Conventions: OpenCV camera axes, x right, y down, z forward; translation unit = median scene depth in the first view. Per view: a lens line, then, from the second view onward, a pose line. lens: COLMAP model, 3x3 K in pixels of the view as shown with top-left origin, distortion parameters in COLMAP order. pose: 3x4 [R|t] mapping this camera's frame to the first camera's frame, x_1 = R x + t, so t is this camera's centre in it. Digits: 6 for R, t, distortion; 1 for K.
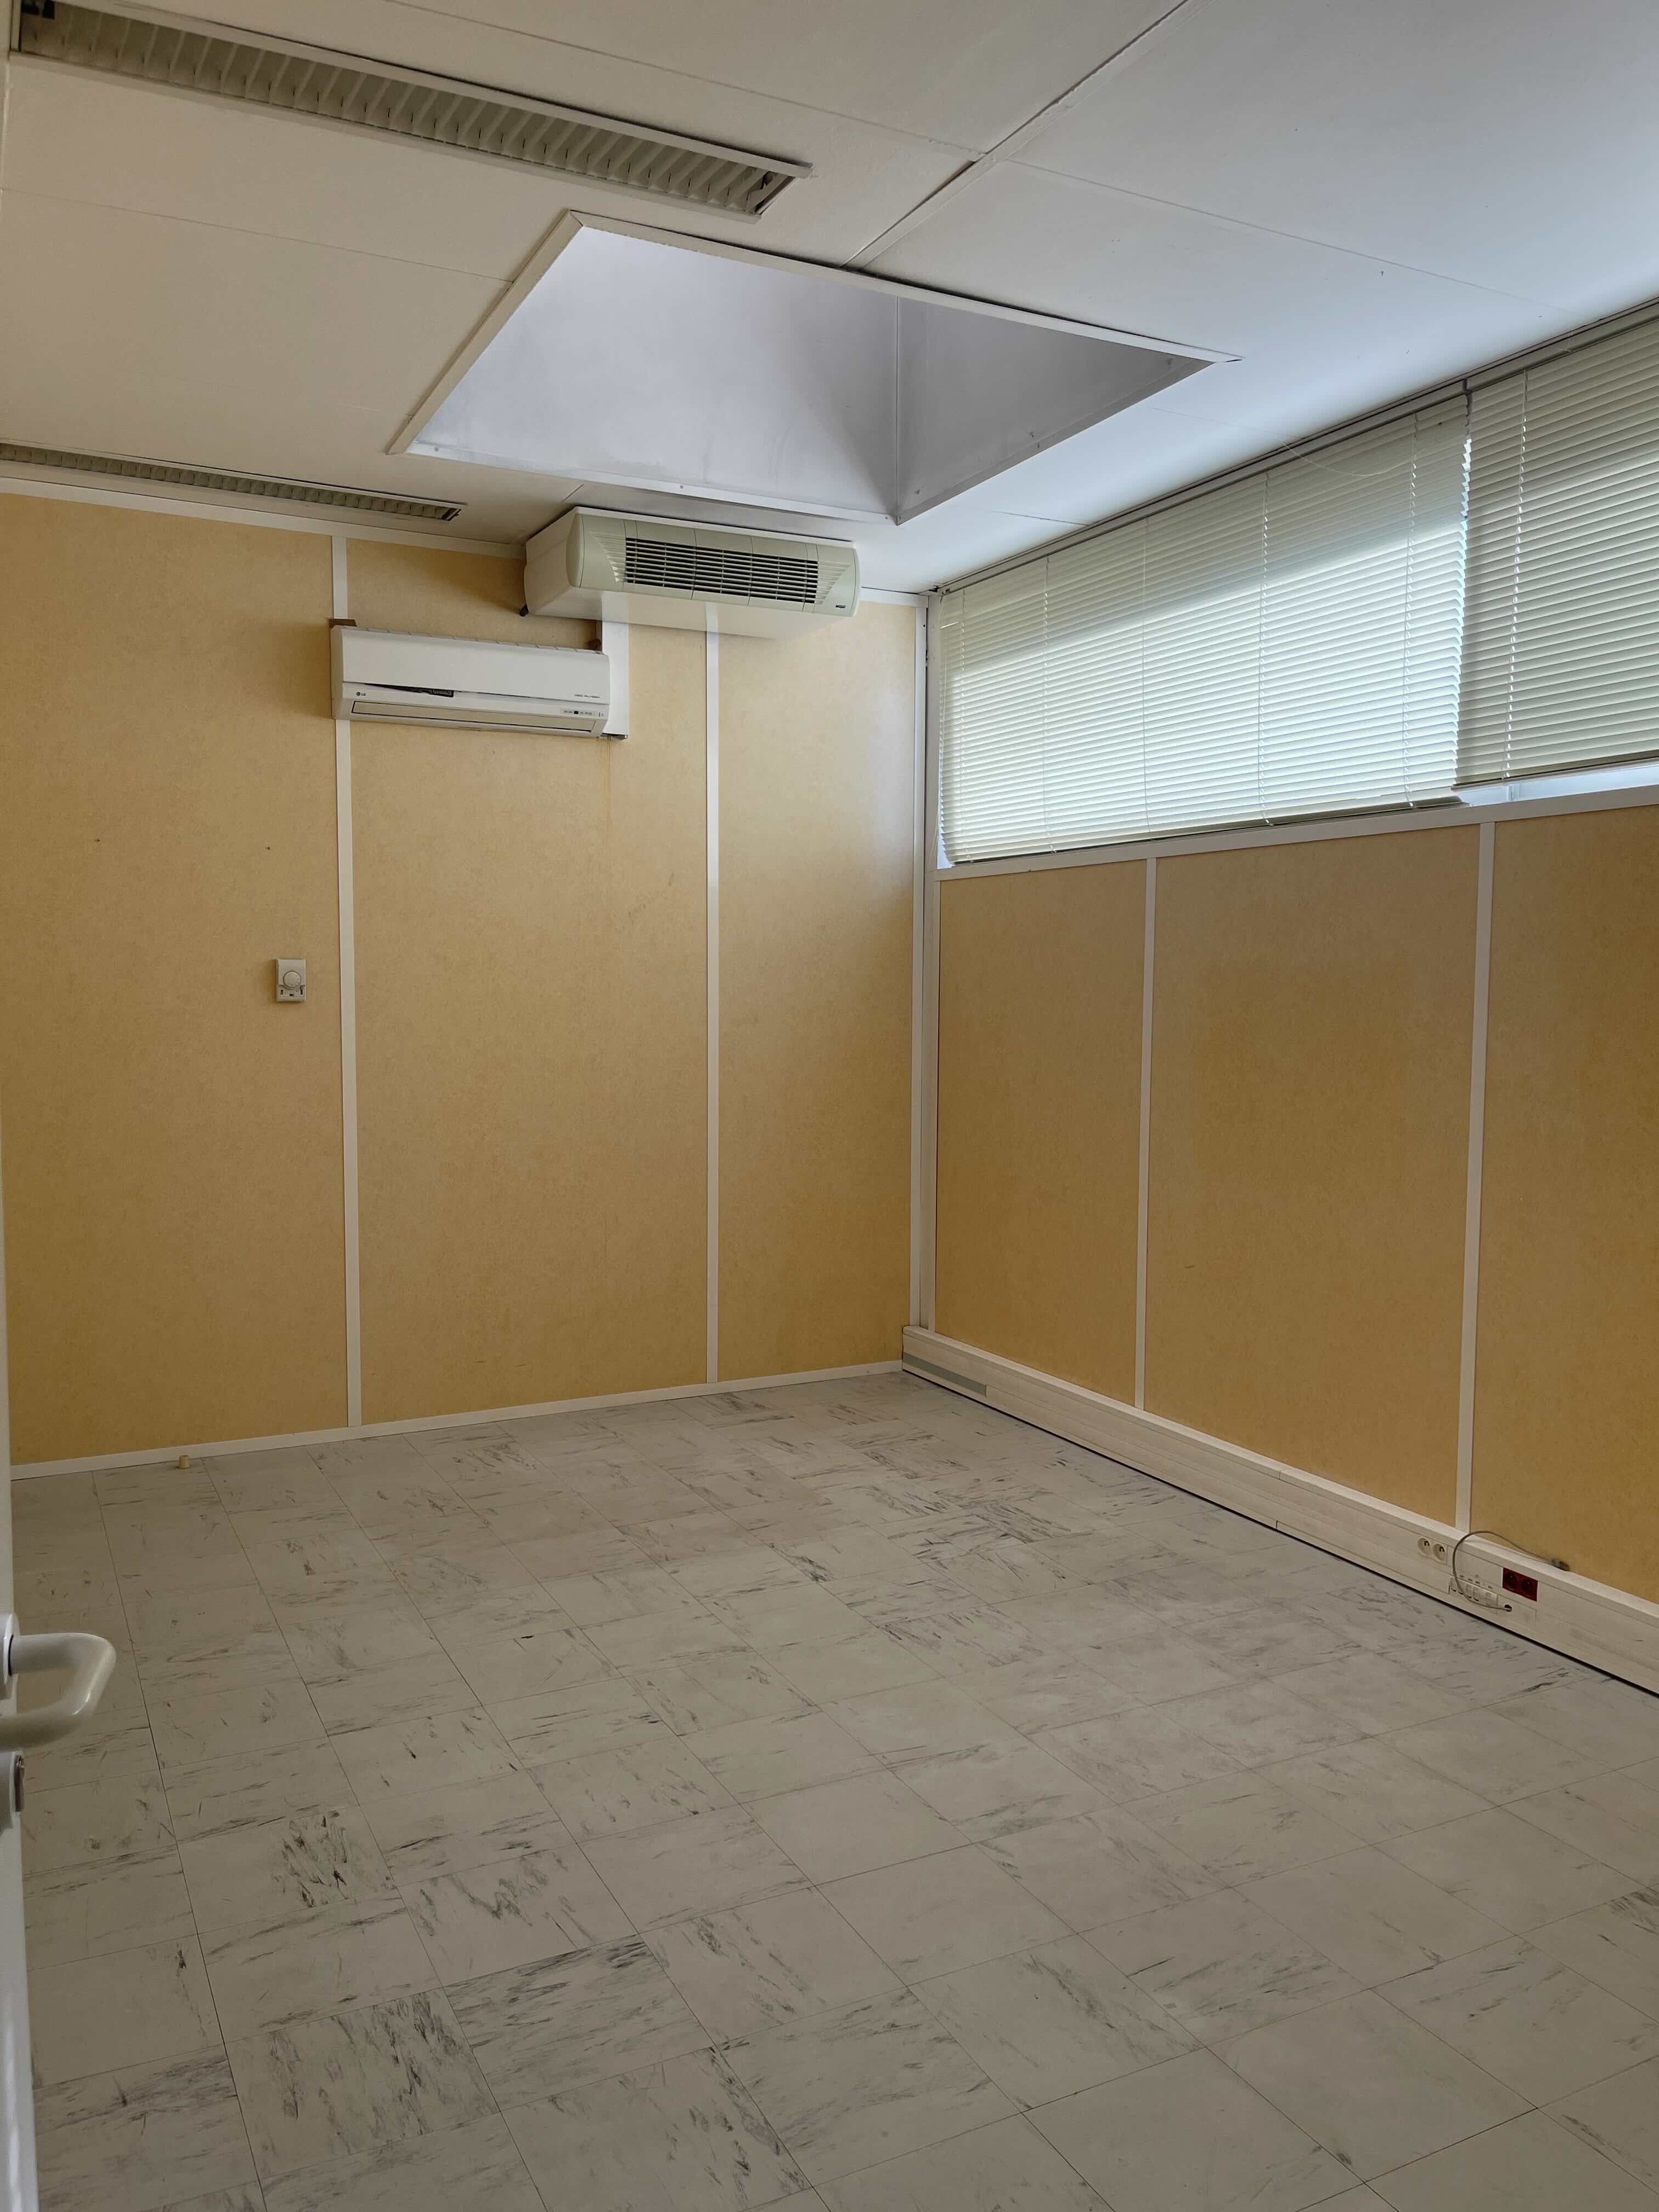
lens RADIAL K [[1651.4, 0, 839.2], [0, 1651.4, 1109.4], [0, 0, 1]] dist [0.056667, -0.038010]
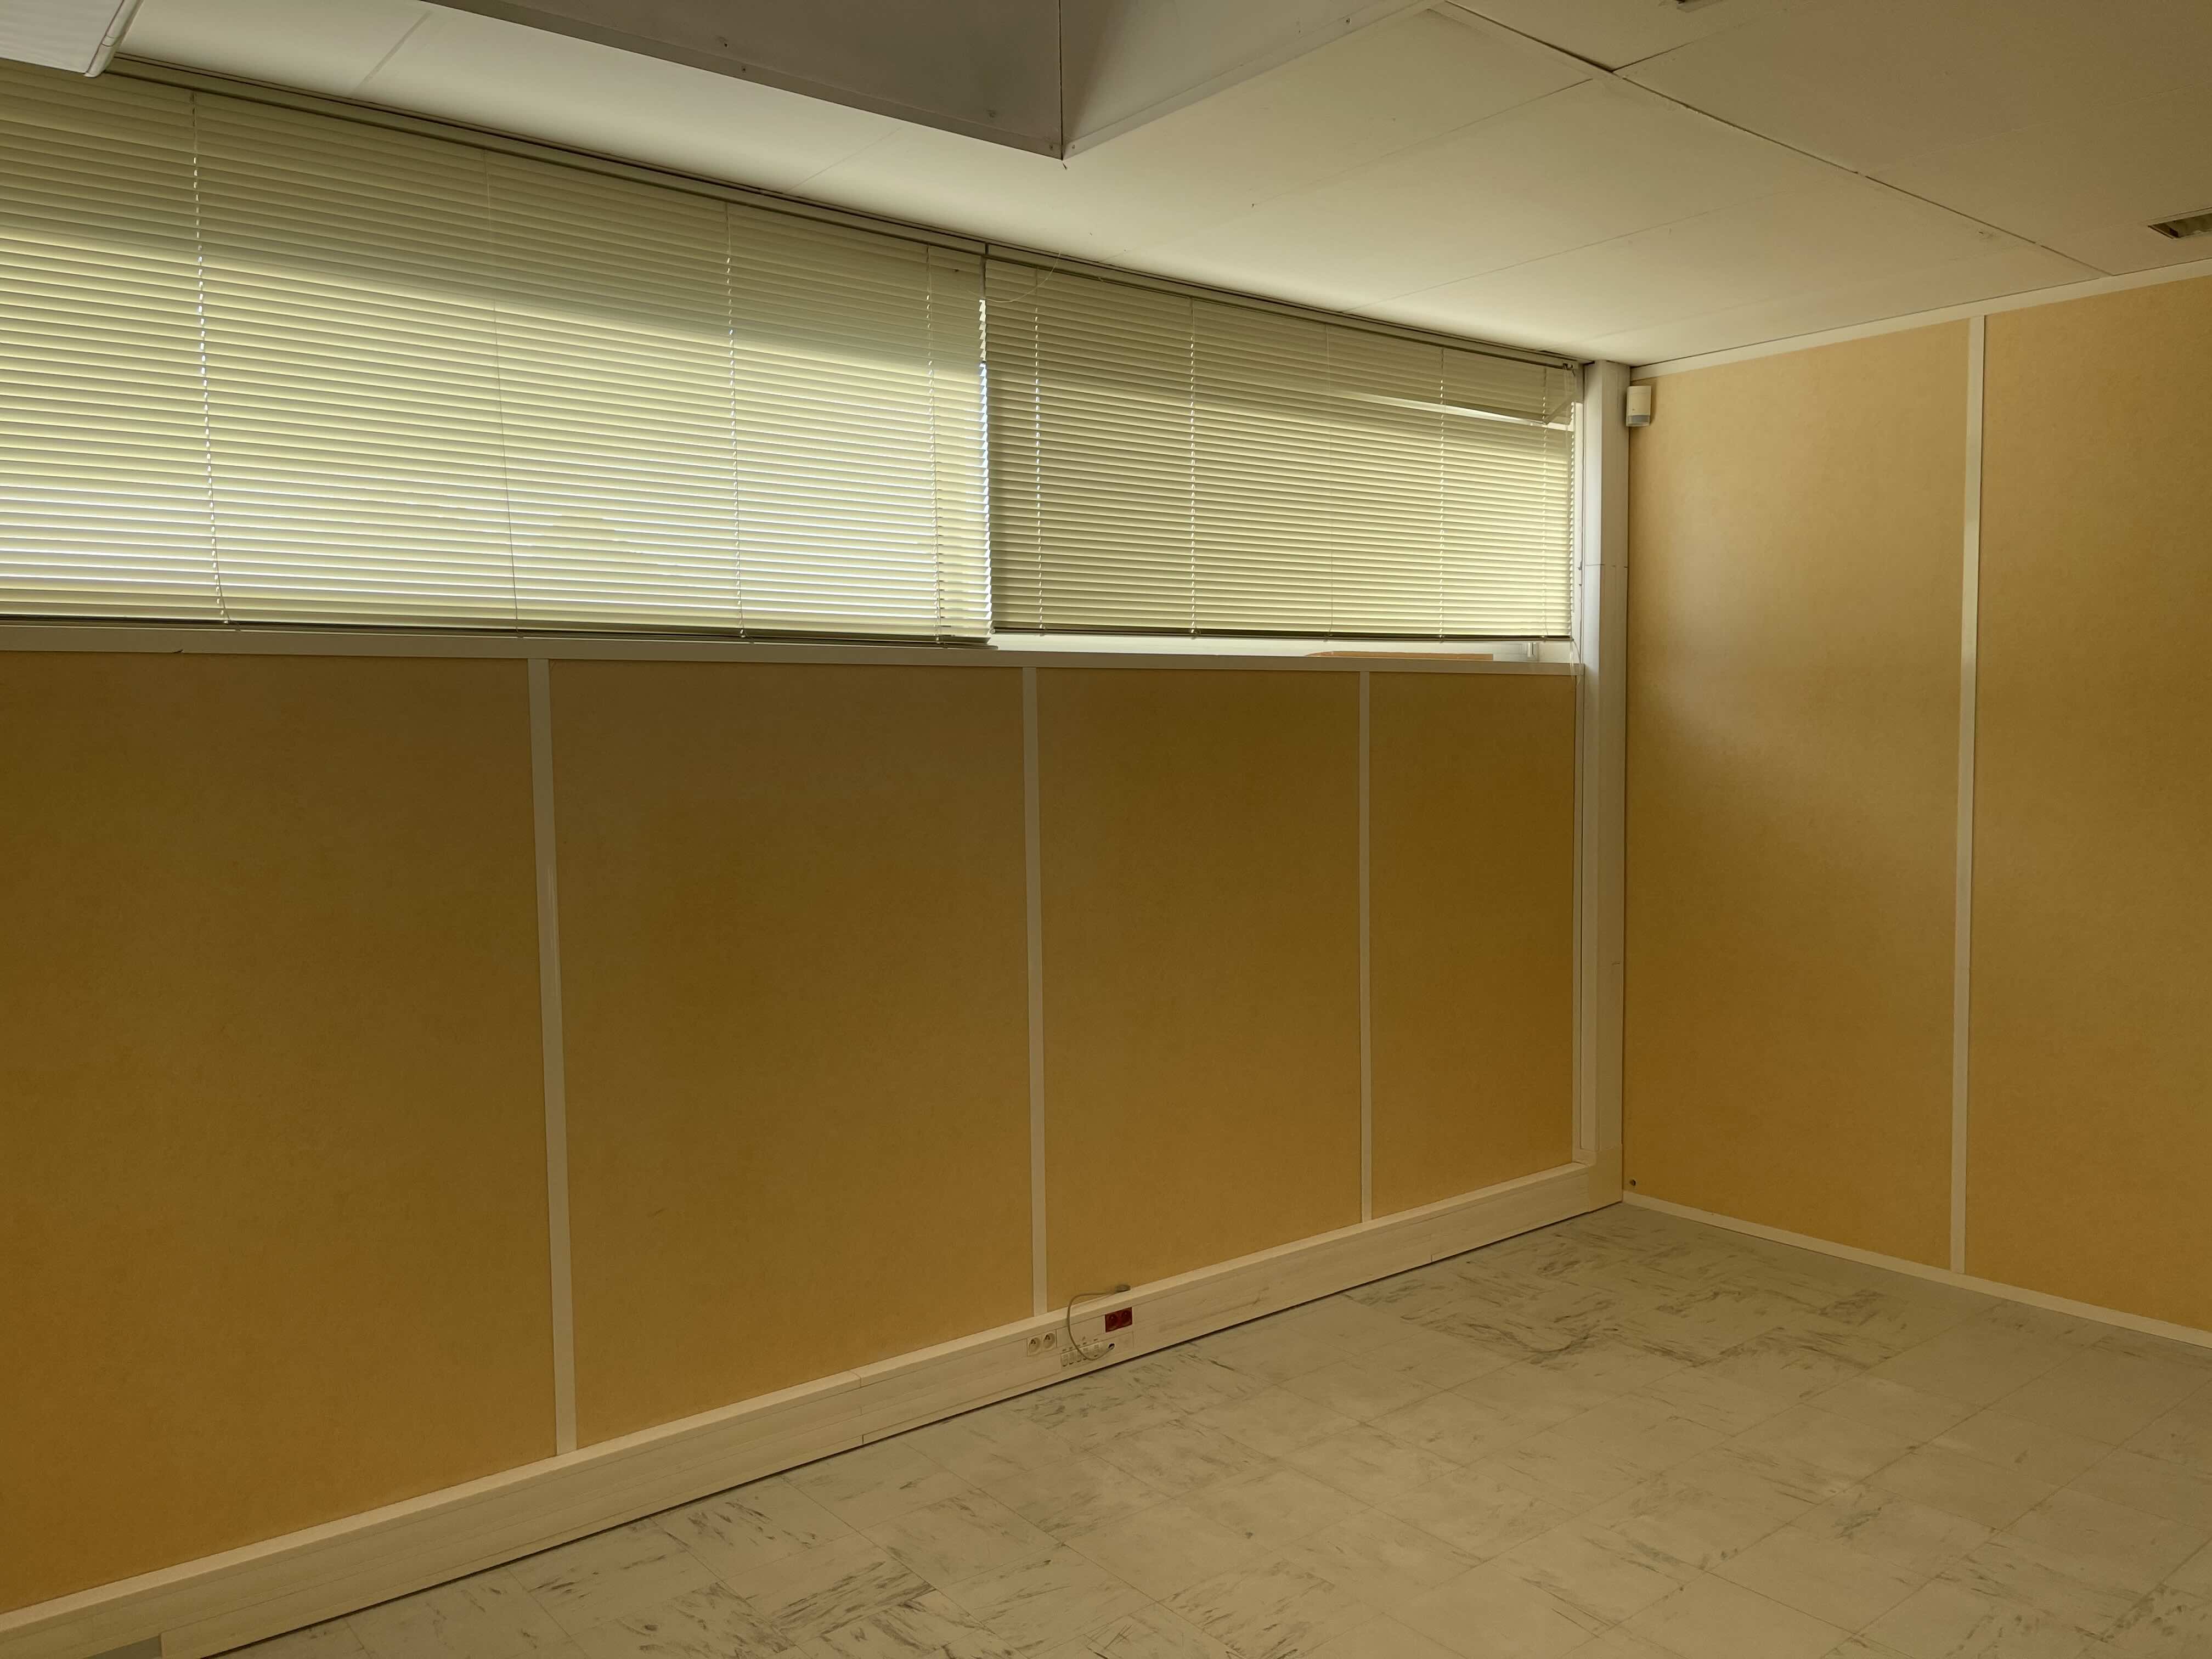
lens RADIAL K [[1663.8, 0, 1107.4], [0, 1663.8, 850.9], [0, 0, 1]] dist [0.068909, -0.091307]
pose [[-0.198251, -0.074026, 0.977352, -0.595339], [0.089609, 0.991599, 0.093281, -0.127297], [-0.976047, 0.106072, -0.189952, 0.994898]]
